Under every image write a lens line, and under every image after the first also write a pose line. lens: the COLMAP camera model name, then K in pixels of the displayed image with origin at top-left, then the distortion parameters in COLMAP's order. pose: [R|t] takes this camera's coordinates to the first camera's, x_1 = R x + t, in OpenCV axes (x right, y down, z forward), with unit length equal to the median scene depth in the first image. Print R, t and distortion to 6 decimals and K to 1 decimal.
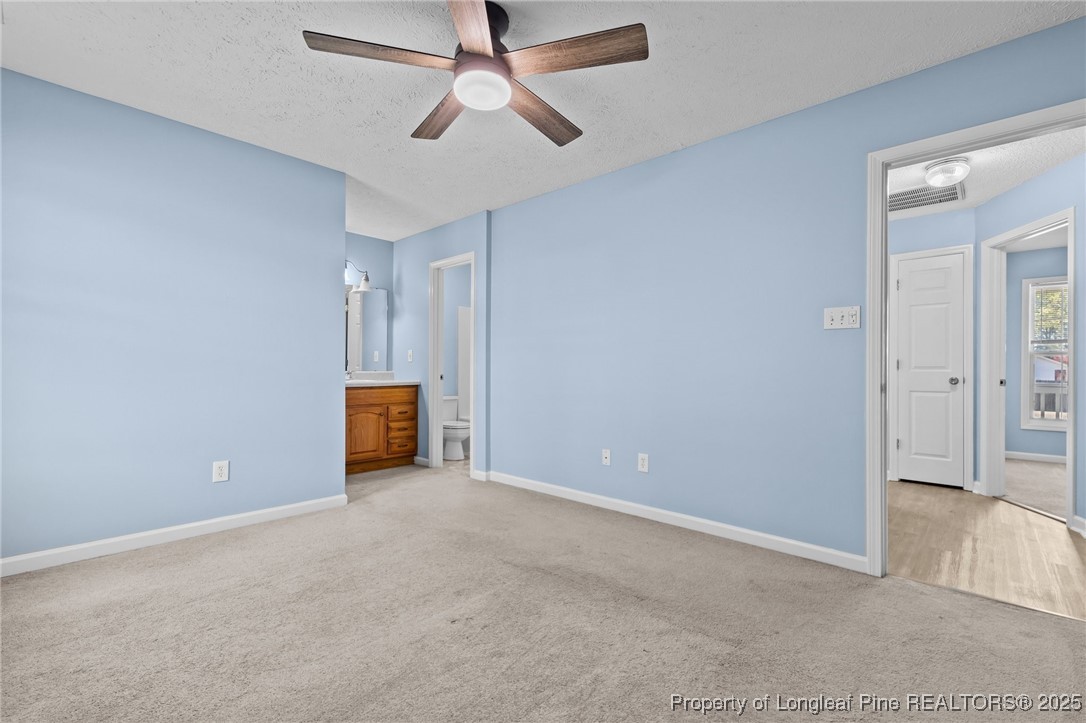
lens RADIAL K [[473.8, 0, 547.0], [0, 473.8, 362.2], [0, 0, 1]] dist [-0.000175, -0.000050]
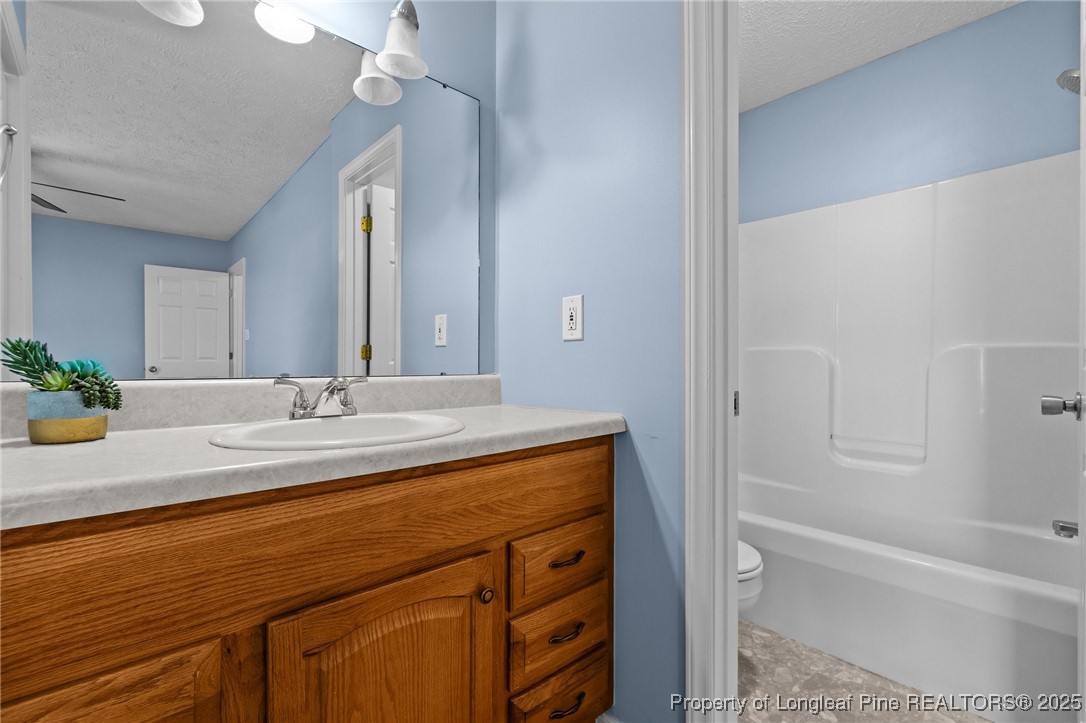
lens RADIAL K [[473.8, 0, 540.2], [0, 473.8, 364.8], [0, 0, 1]] dist [-0.000175, -0.000050]
pose [[0.994467, -0.005258, -0.104919, -0.289332], [0.006172, 0.999946, 0.008385, 0.010377], [0.104869, -0.008986, 0.994445, 0.764556]]
